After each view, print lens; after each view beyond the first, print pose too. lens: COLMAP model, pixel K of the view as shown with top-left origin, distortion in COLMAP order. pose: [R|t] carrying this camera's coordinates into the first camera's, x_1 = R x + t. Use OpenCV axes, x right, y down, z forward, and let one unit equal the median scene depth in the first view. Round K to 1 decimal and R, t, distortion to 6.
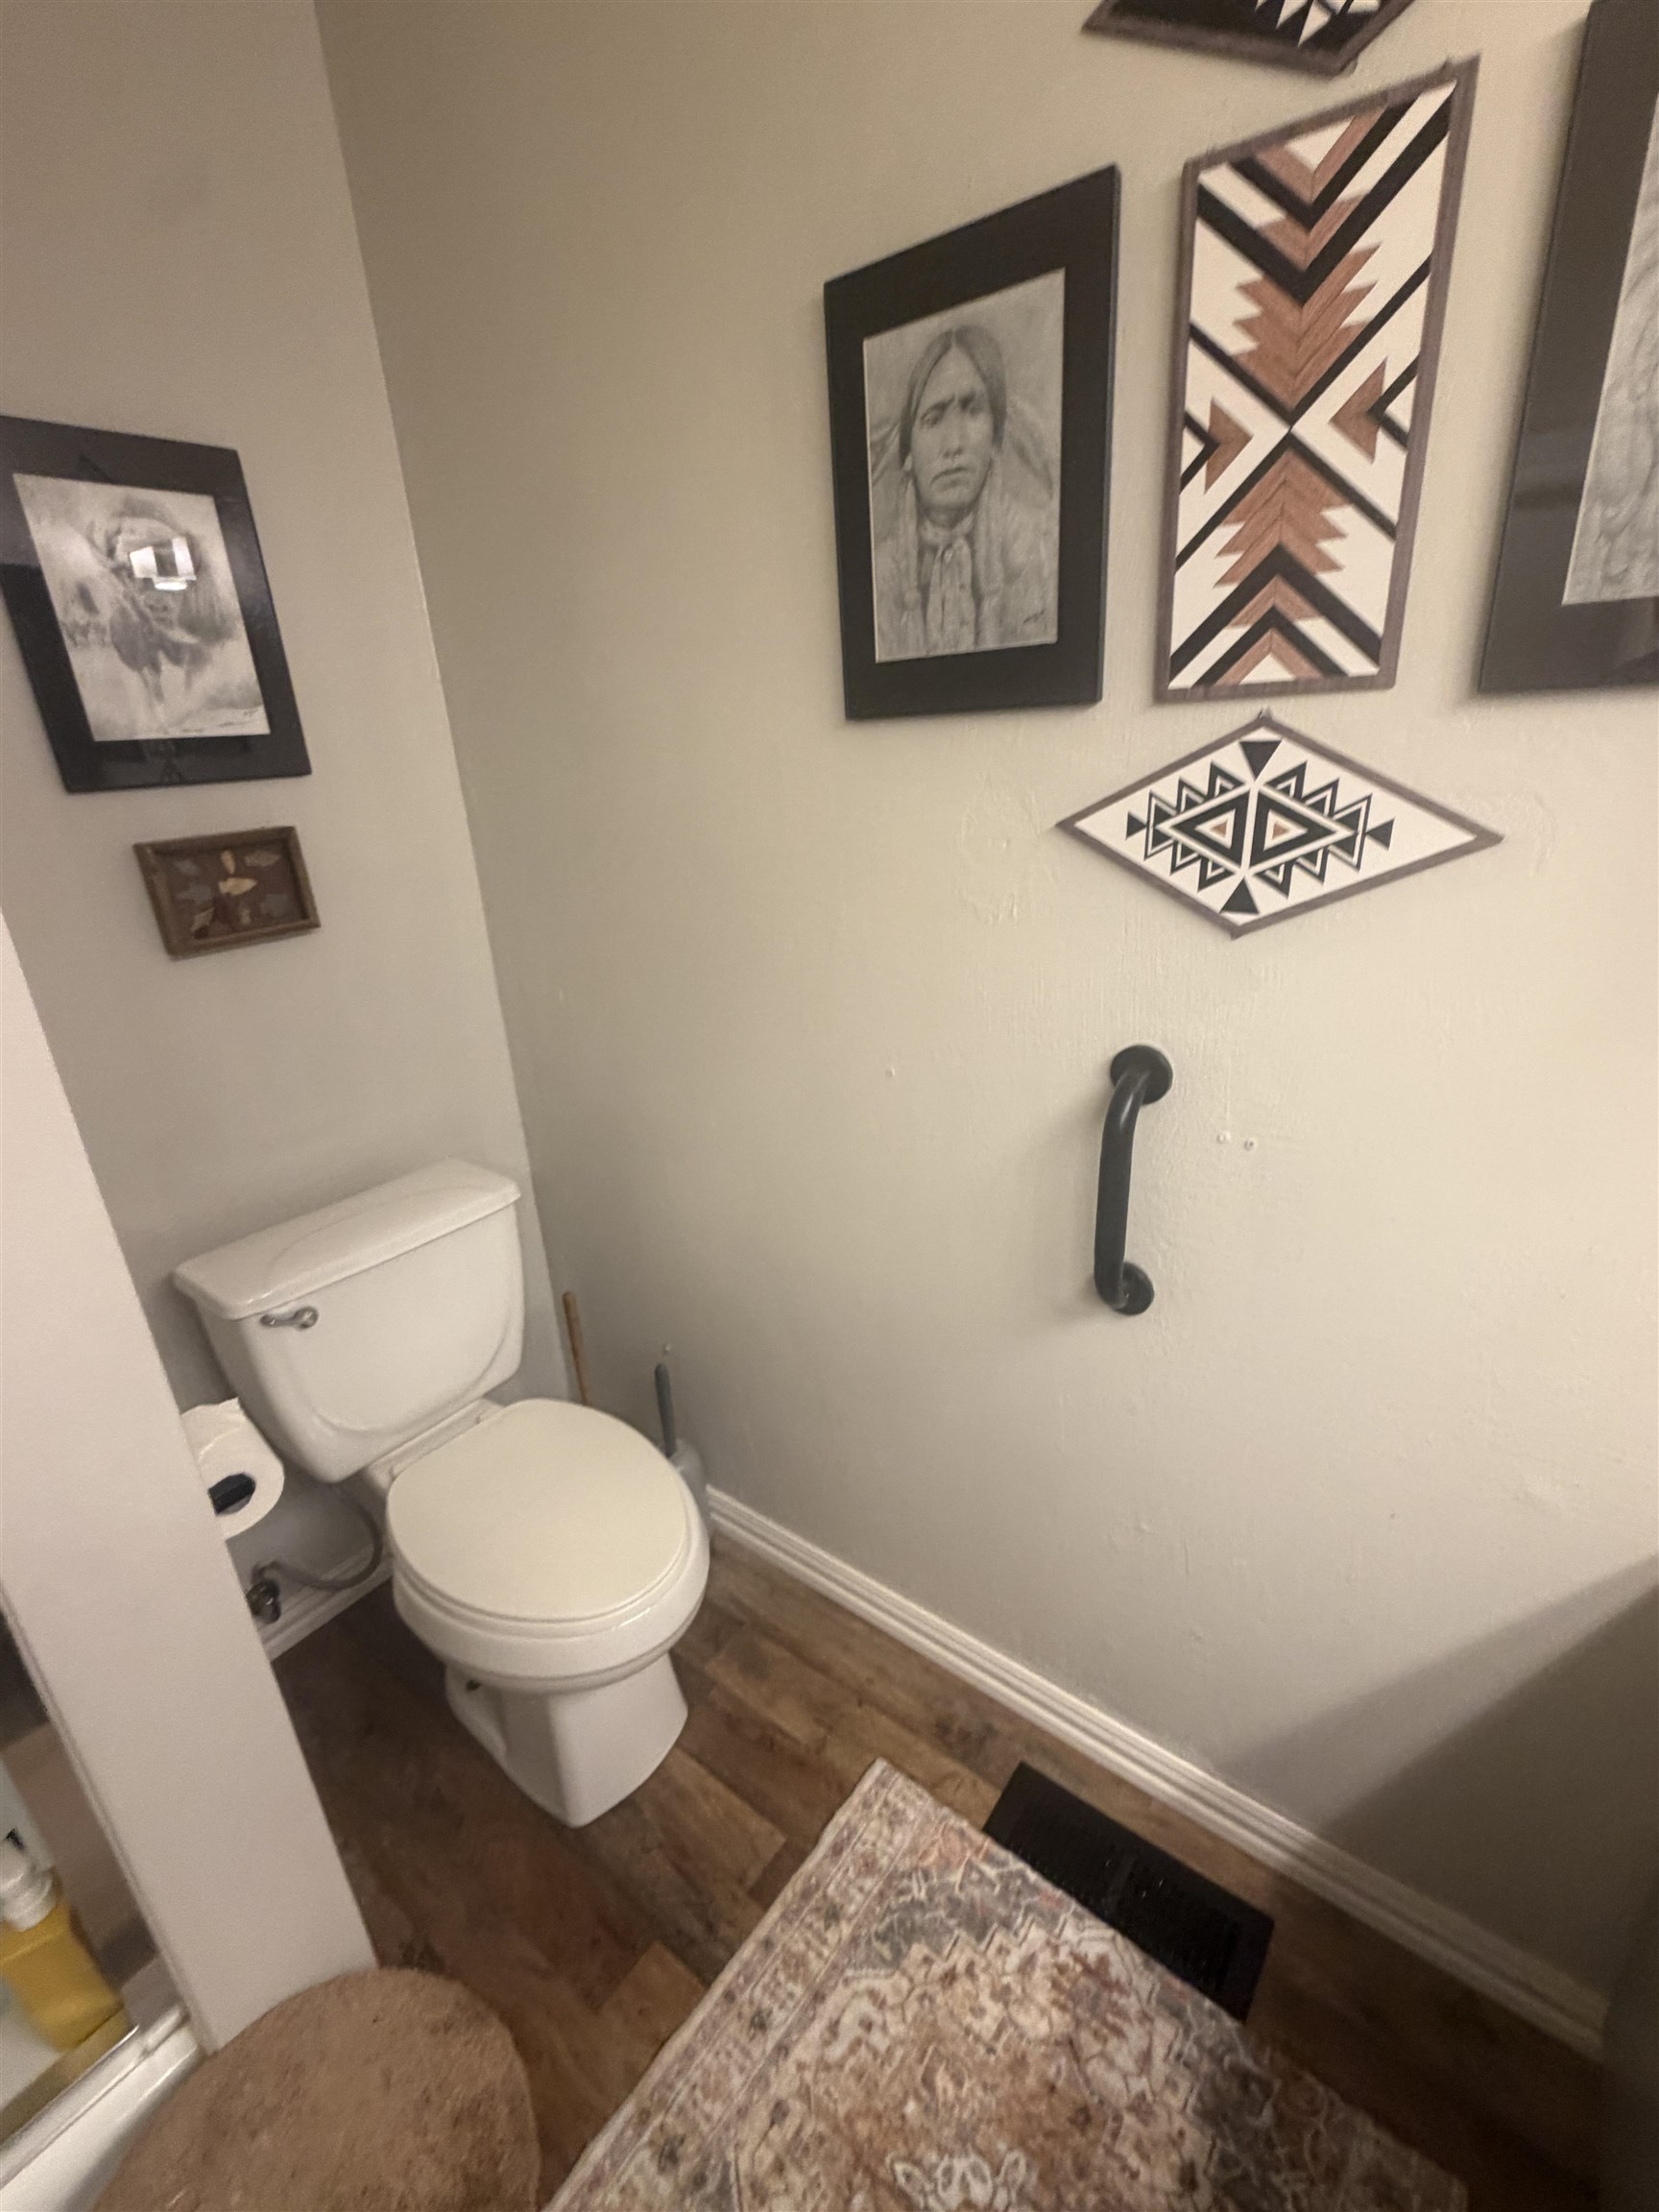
lens RADIAL K [[978.2, 0, 830.2], [0, 978.2, 1104.9], [0, 0, 1]] dist [0.001849, -0.000592]
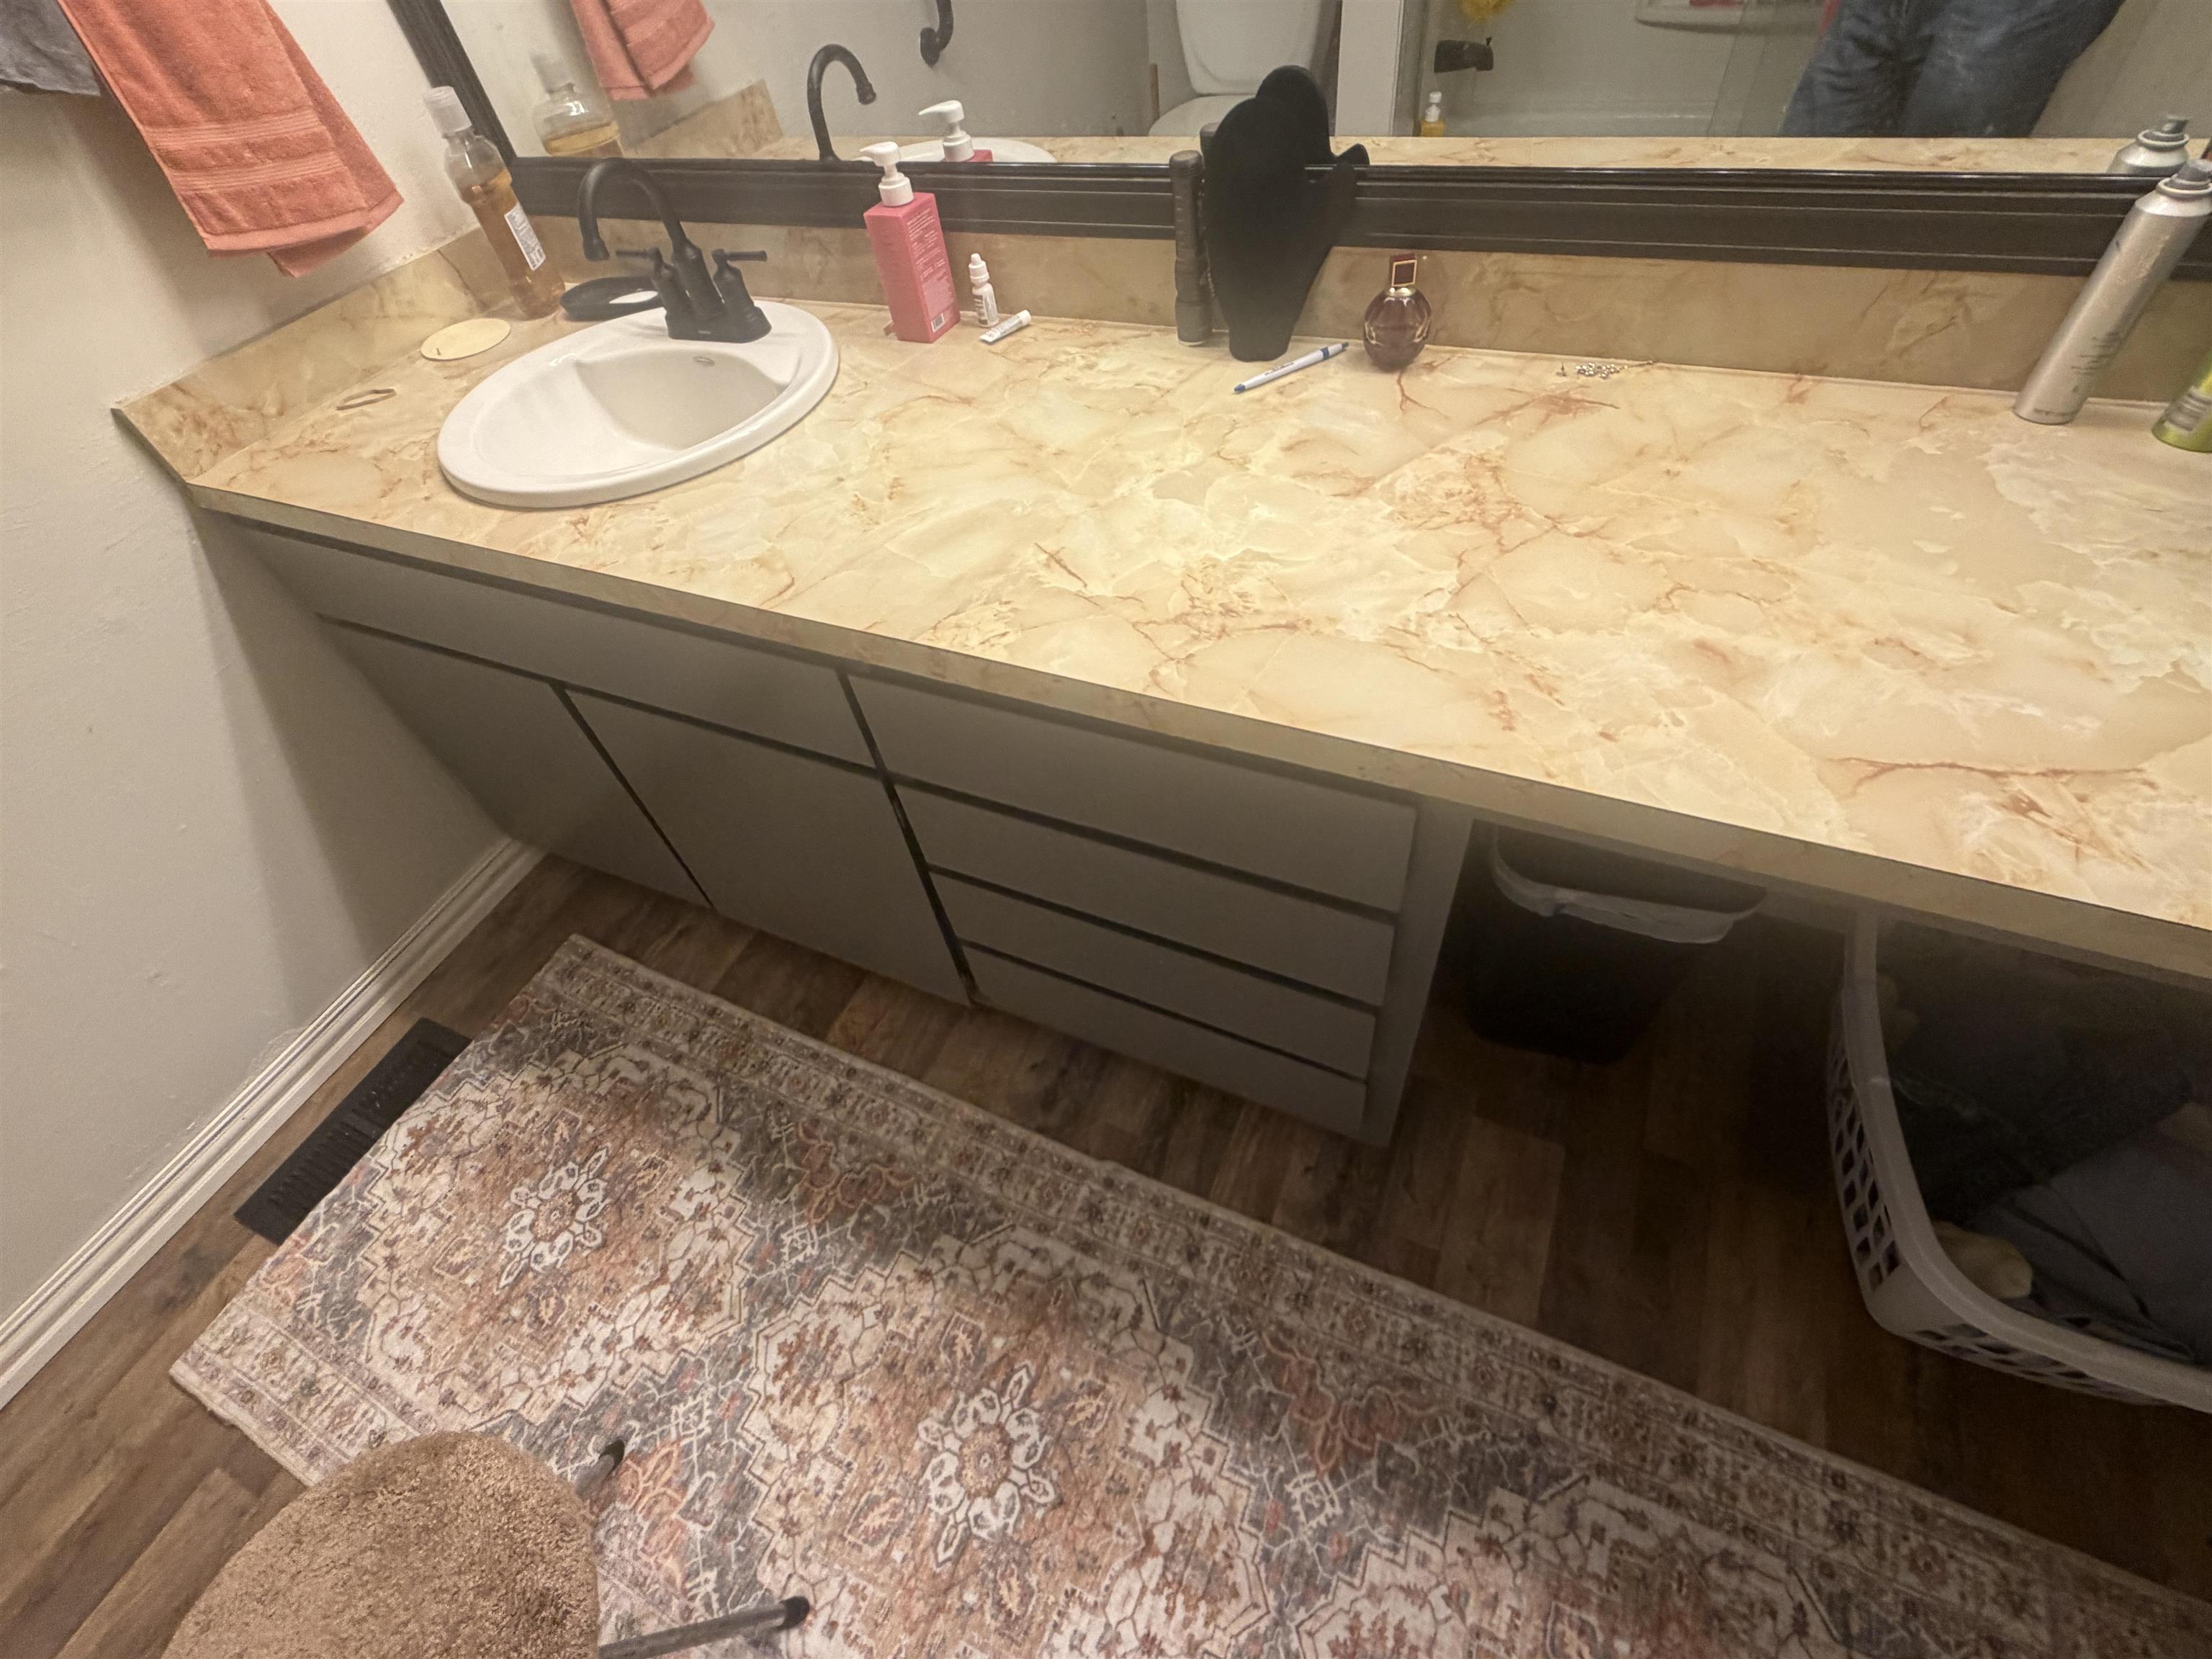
lens RADIAL K [[978.2, 0, 1098.3], [0, 978.2, 830.3], [0, 0, 1]] dist [0.001849, -0.000592]
pose [[-0.212945, -0.700301, 0.681347, -0.581545], [0.457187, 0.544873, 0.702918, 0.227095], [-0.863501, 0.461185, 0.204141, -0.219549]]
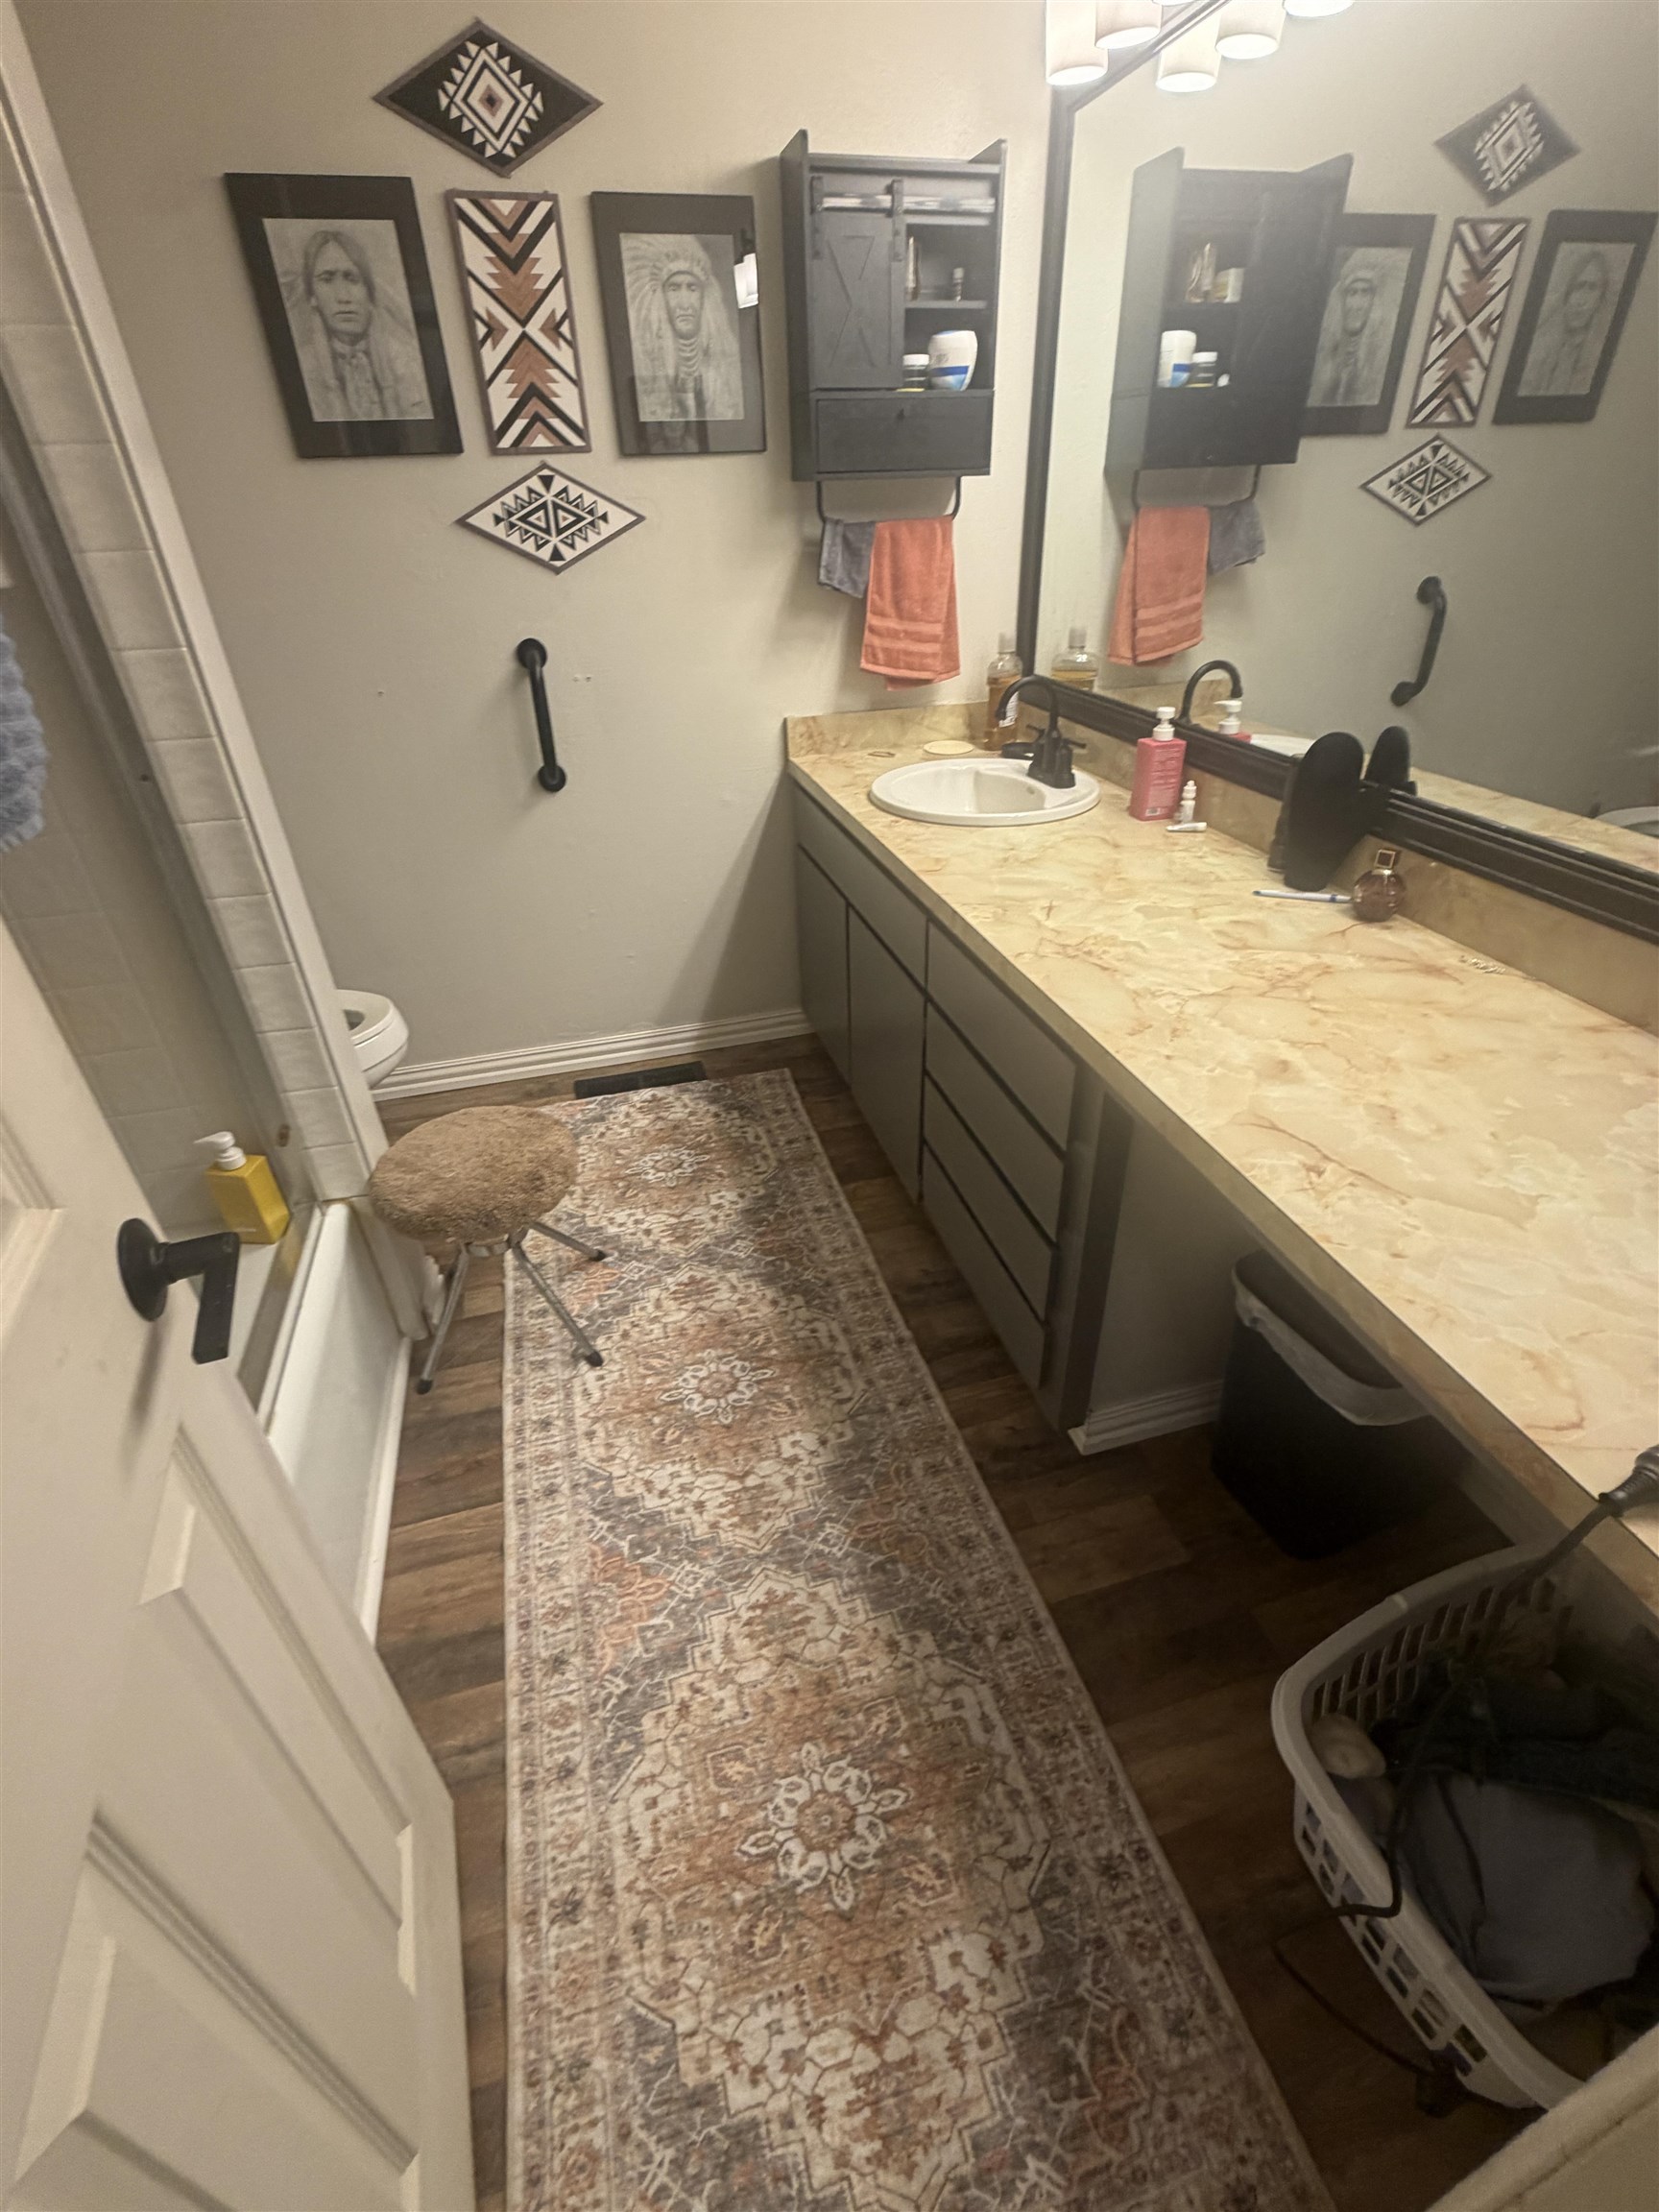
lens RADIAL K [[978.2, 0, 827.2], [0, 978.2, 1106.5], [0, 0, 1]] dist [0.001849, -0.000592]
pose [[0.601704, -0.404706, 0.688597, -1.195675], [0.282328, 0.914238, 0.290619, 0.445672], [-0.747157, 0.019543, 0.664361, -0.881250]]
